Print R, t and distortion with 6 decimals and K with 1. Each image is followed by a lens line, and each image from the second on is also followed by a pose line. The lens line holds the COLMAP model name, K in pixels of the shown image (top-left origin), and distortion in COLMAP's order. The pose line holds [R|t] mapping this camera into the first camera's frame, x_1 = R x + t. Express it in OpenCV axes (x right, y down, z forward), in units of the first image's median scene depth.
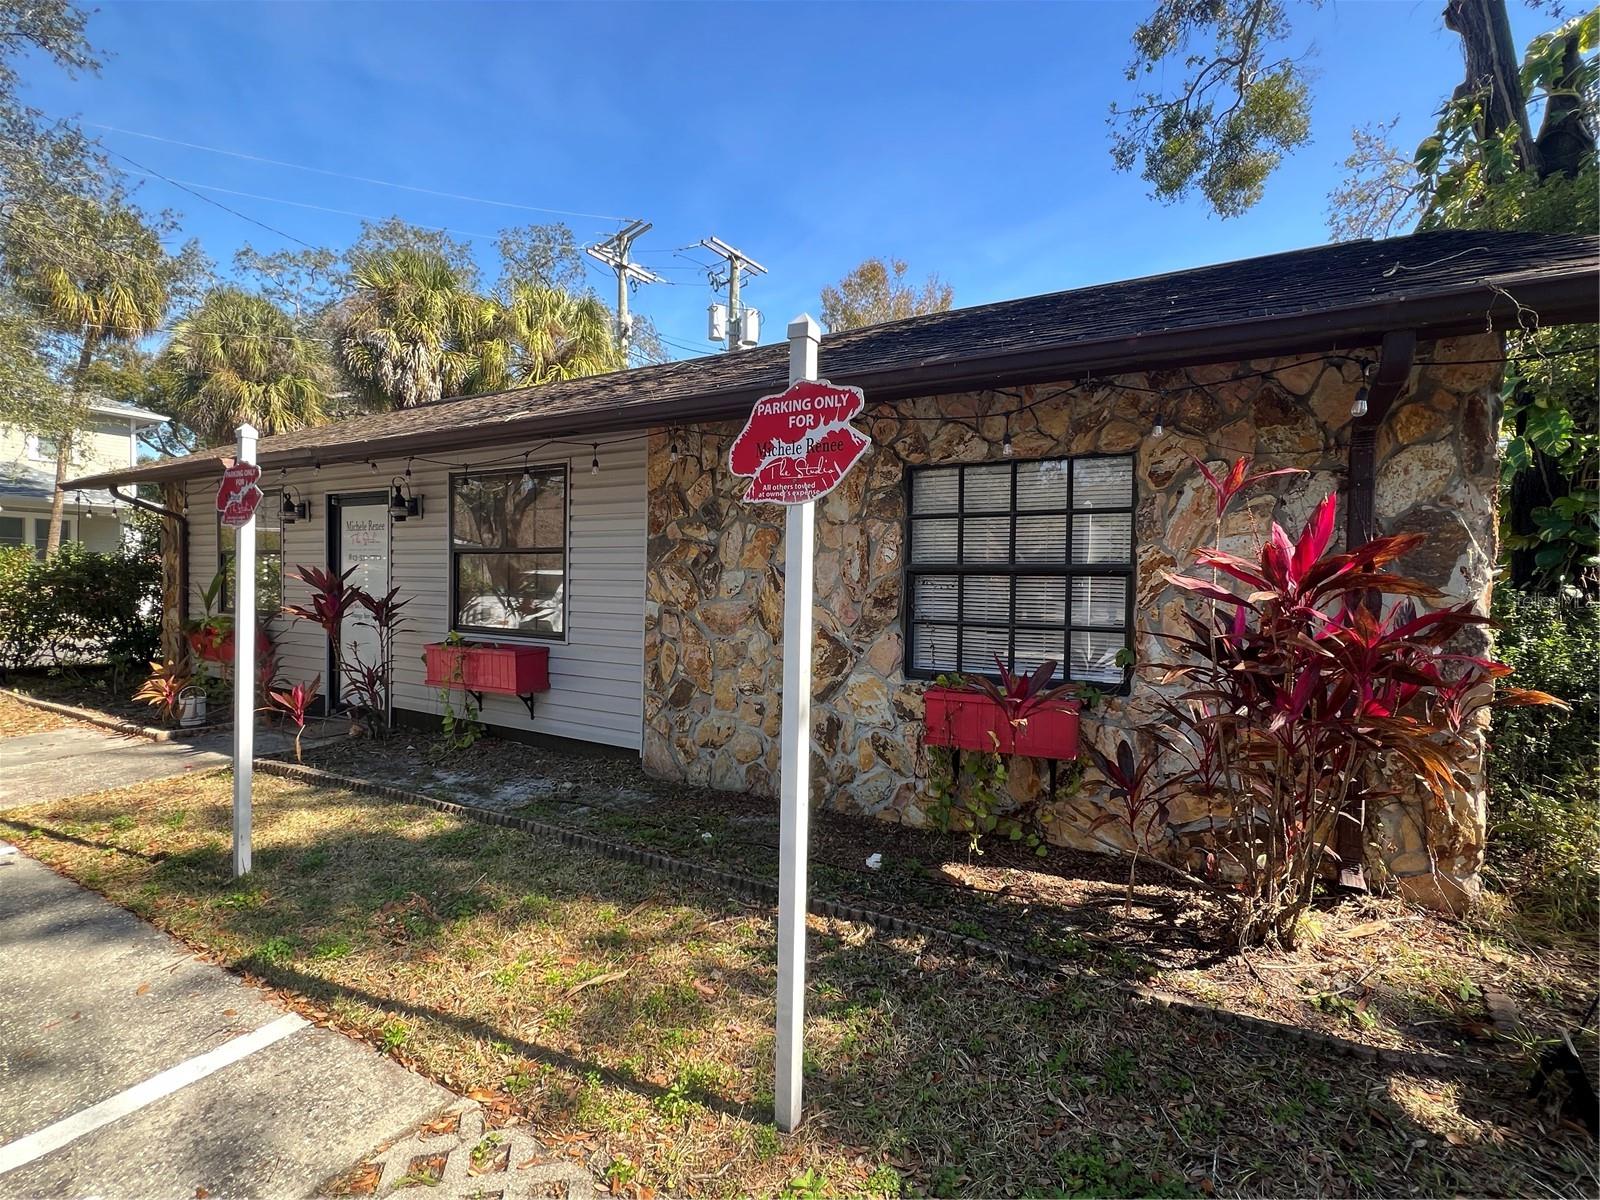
lens RADIAL K [[736.9, 0, 798.1], [0, 736.9, 598.2], [0, 0, 1]] dist [-0.000840, -0.000165]
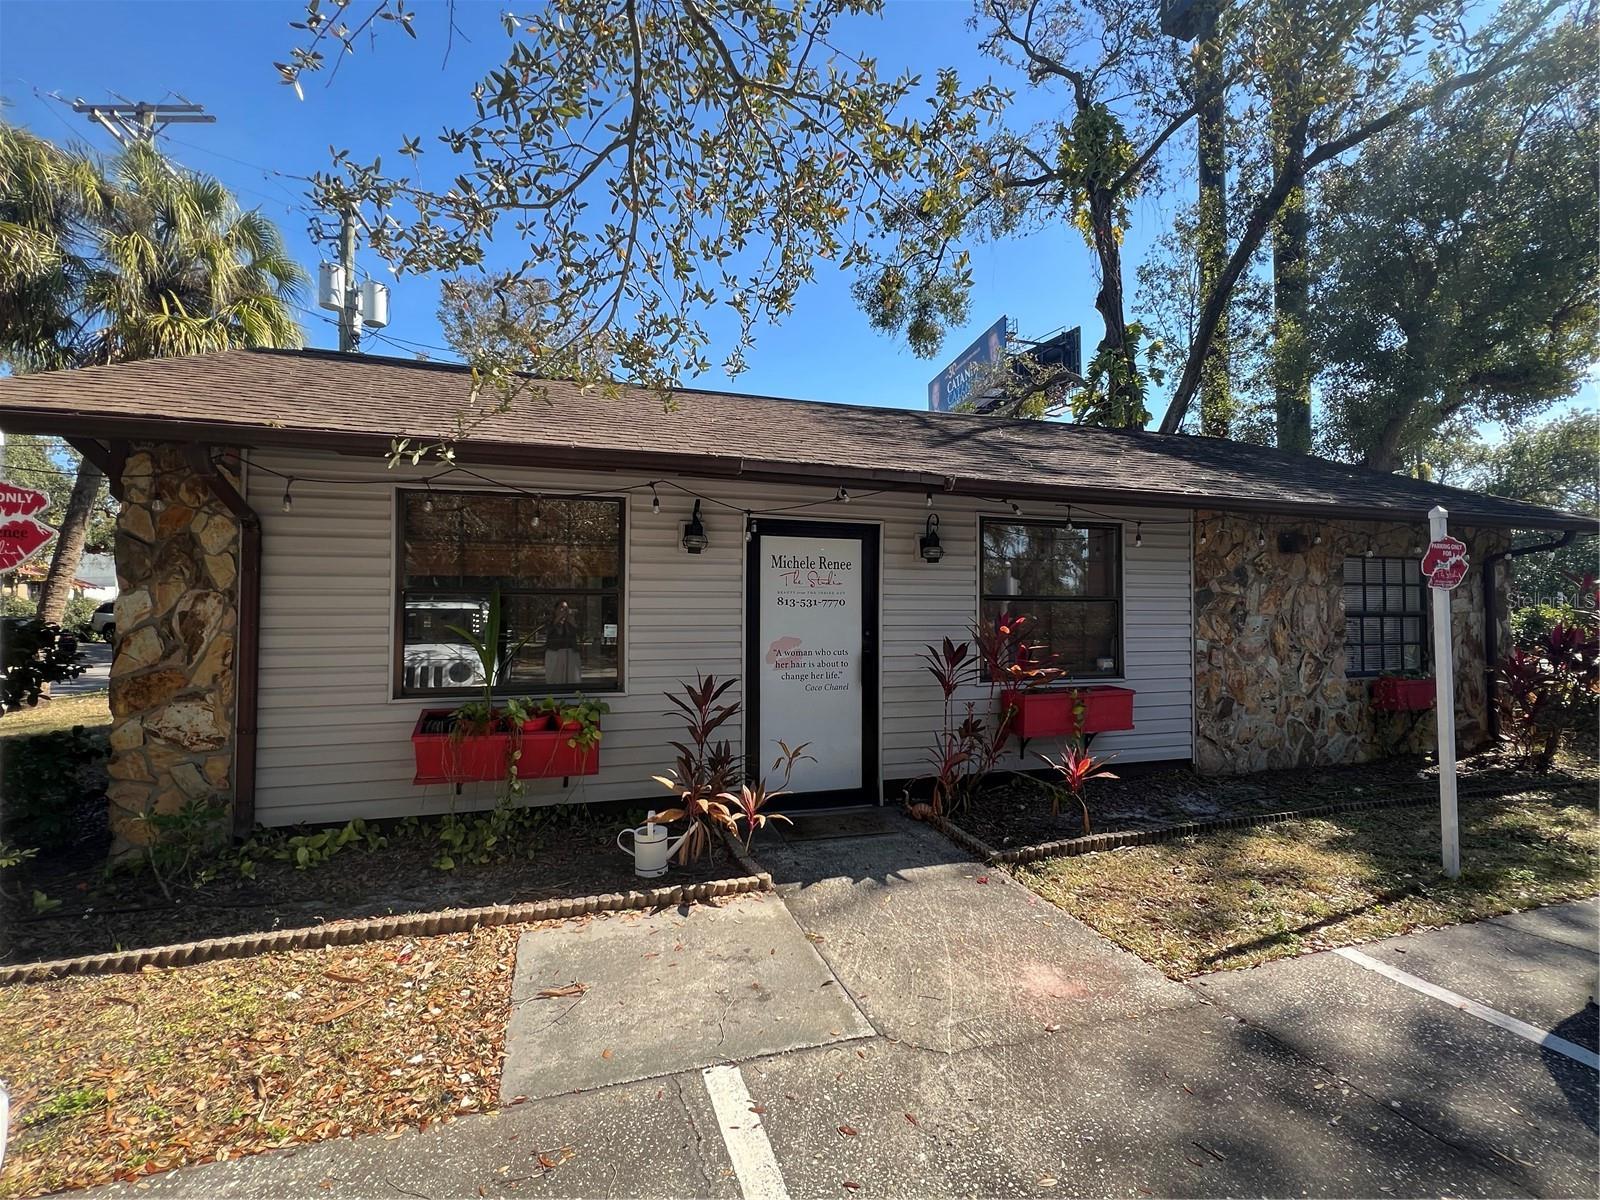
lens RADIAL K [[719.5, 0, 798.0], [0, 719.5, 598.5], [0, 0, 1]] dist [-0.000610, 0.000279]
pose [[0.673545, 0.001849, 0.739144, -1.759406], [0.027650, 0.999234, -0.027696, -0.057885], [-0.738629, 0.039092, 0.672978, 0.730295]]
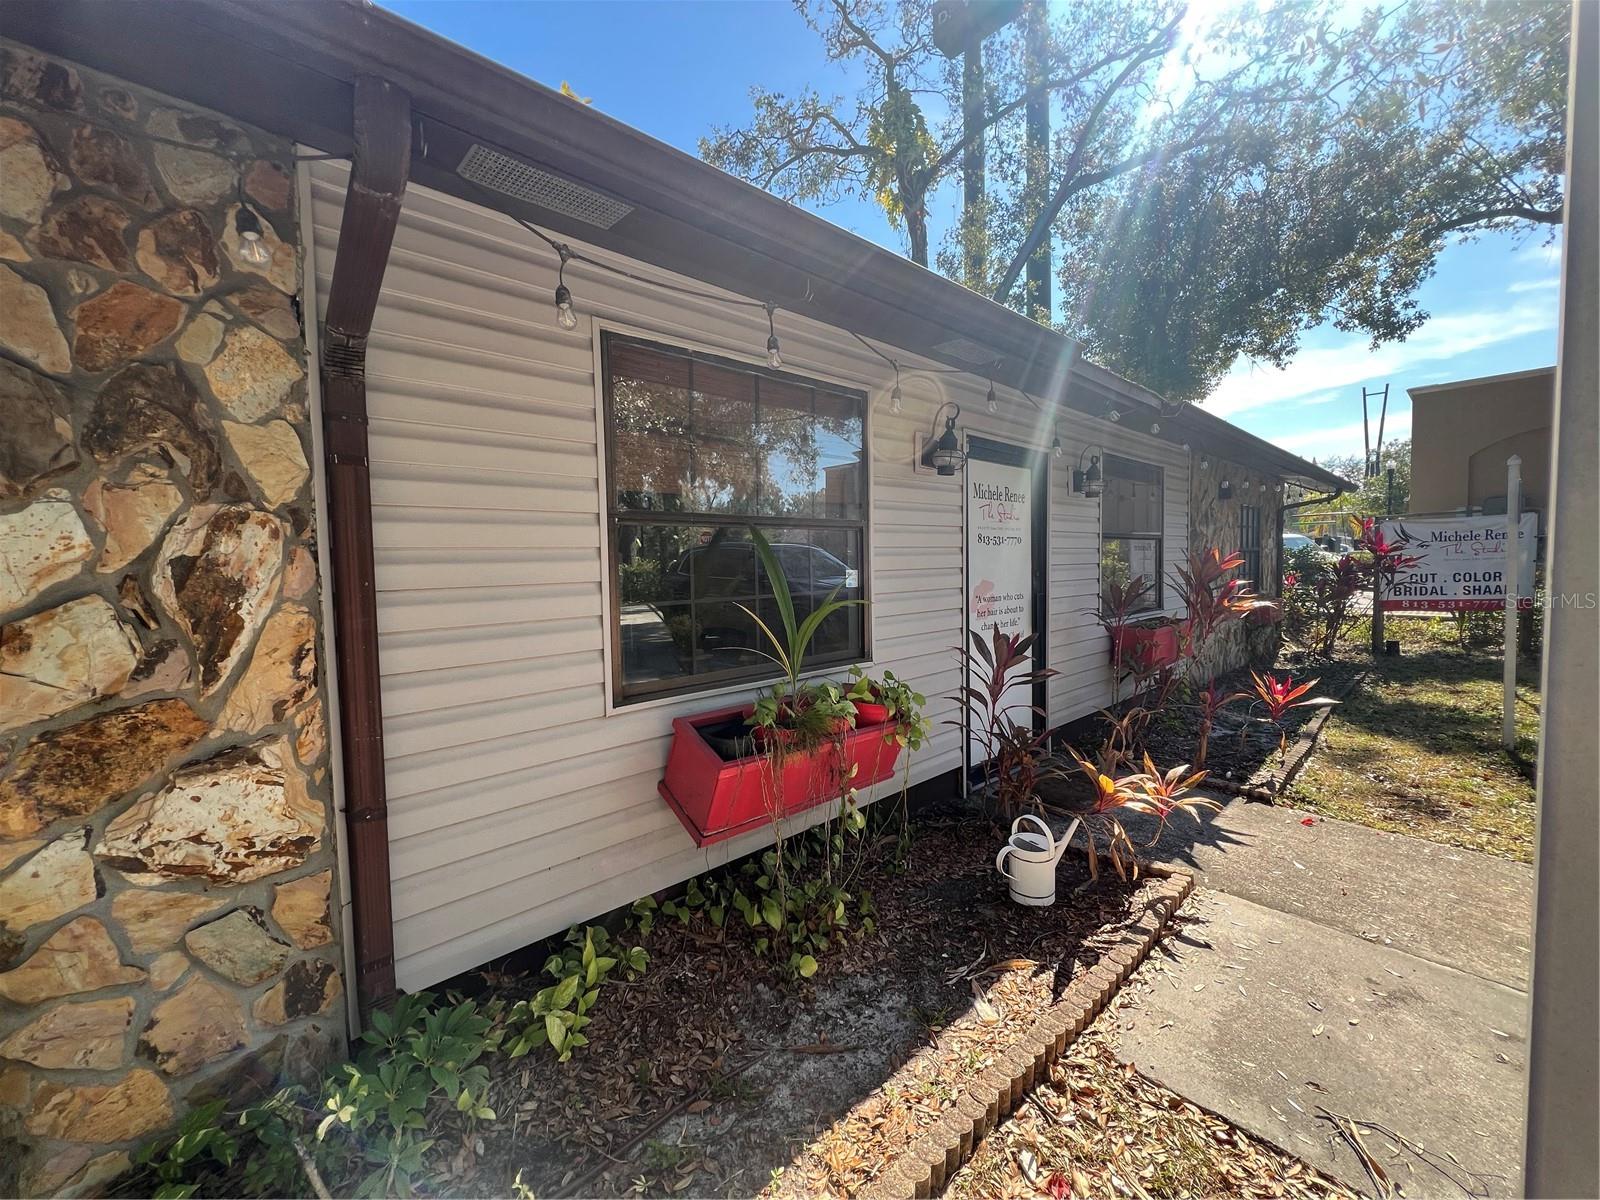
lens RADIAL K [[647.5, 0, 800.0], [0, 647.5, 600.0], [0, 0, 1]] dist [-0.000574, -0.000110]
pose [[0.289742, -0.075762, 0.954101, -1.836374], [0.050495, 0.996684, 0.063809, -0.071257], [-0.955772, 0.029689, 0.292607, 1.504813]]
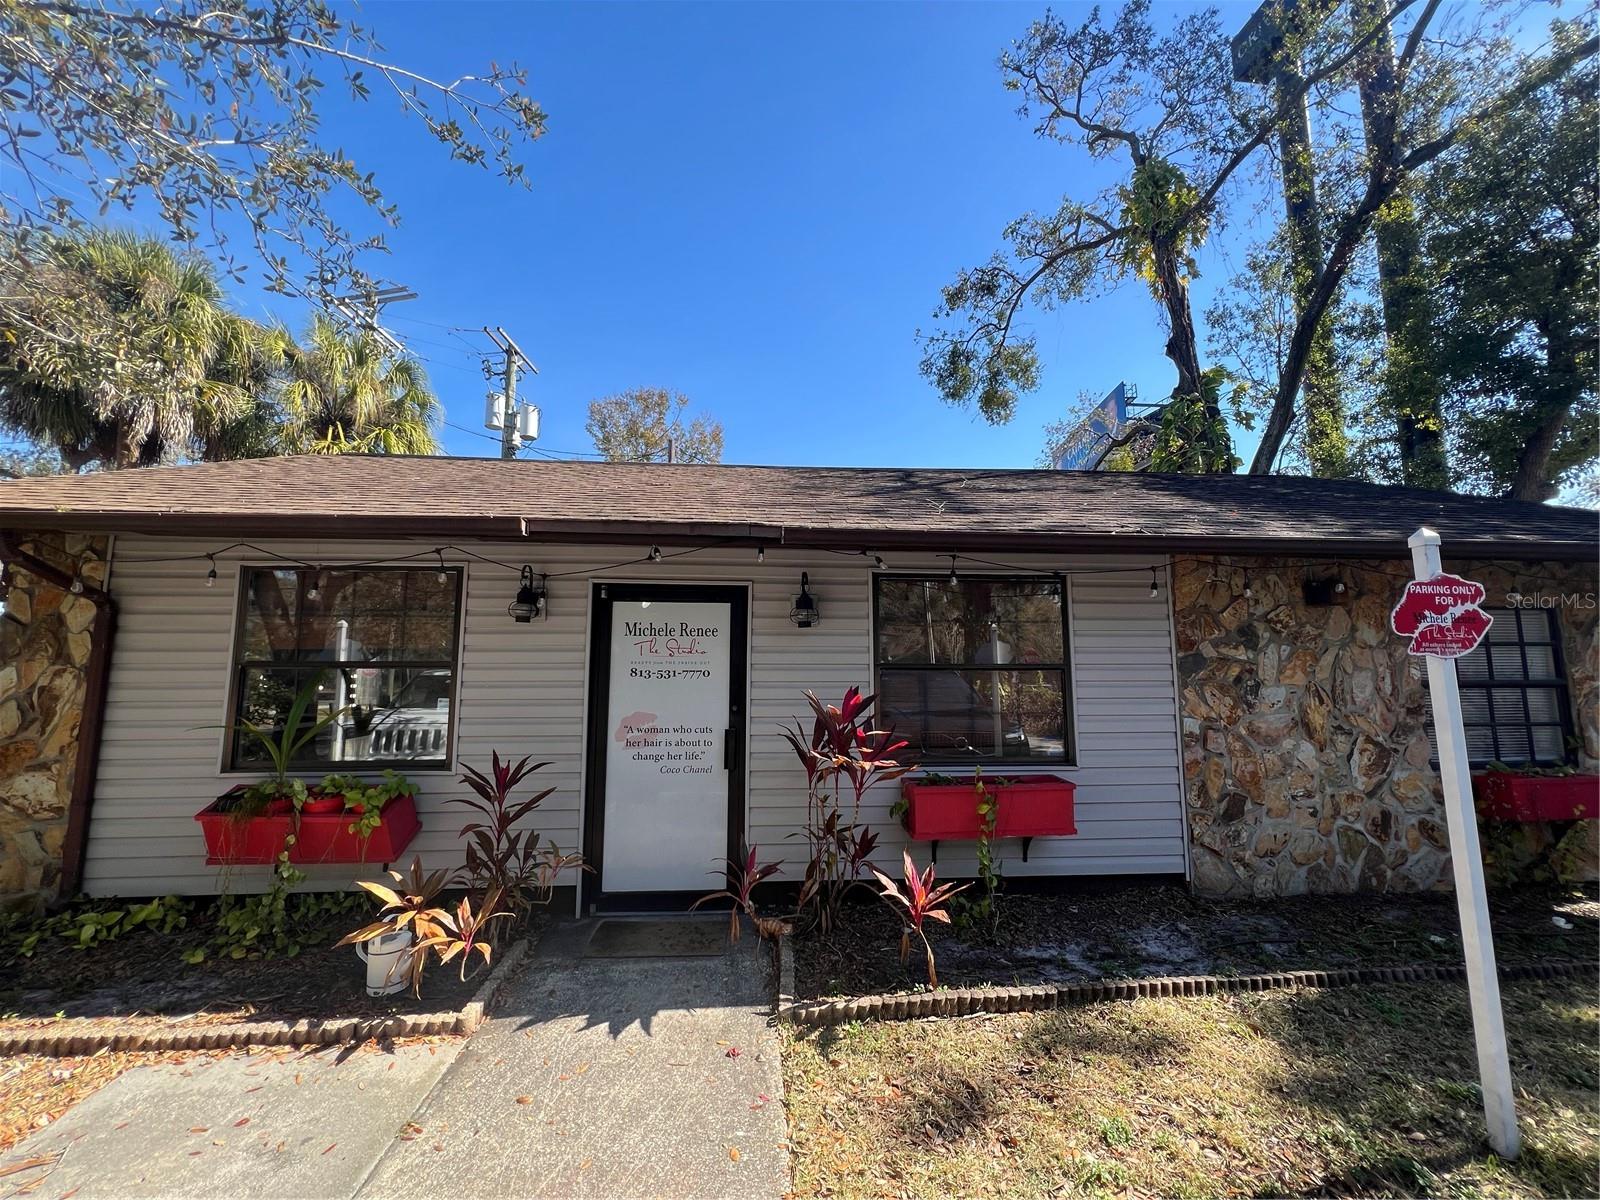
lens RADIAL K [[645.9, 0, 797.3], [0, 645.9, 597.5], [0, 0, 1]] dist [-0.000897, 0.000049]
pose [[0.826912, 0.050322, 0.560075, -1.265311], [0.027047, 0.991276, -0.128999, -0.066461], [-0.561680, 0.121819, 0.818337, 0.602689]]
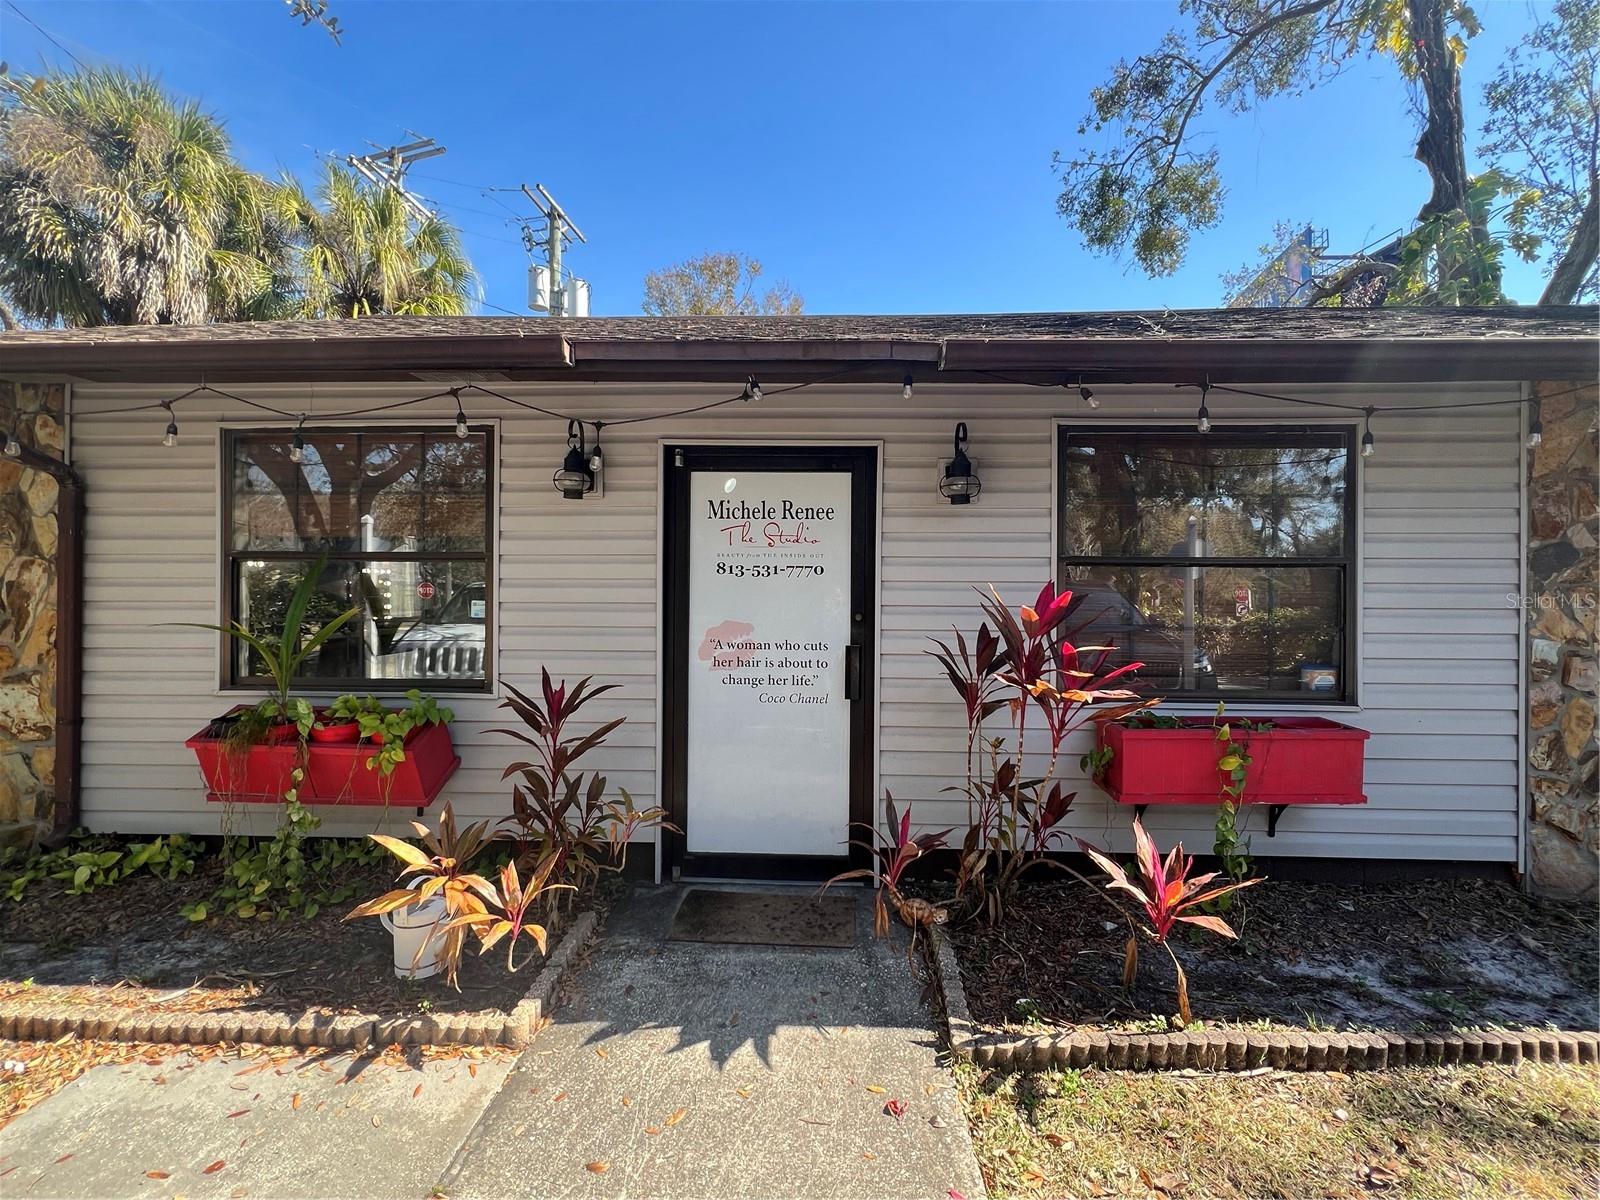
lens RADIAL K [[726.3, 0, 798.8], [0, 726.3, 599.1], [0, 0, 1]] dist [-0.001126, 0.000236]
pose [[0.884715, -0.009713, 0.466031, -1.219563], [0.019357, 0.999686, -0.015911, -0.038857], [-0.465730, 0.023098, 0.884625, 0.793325]]
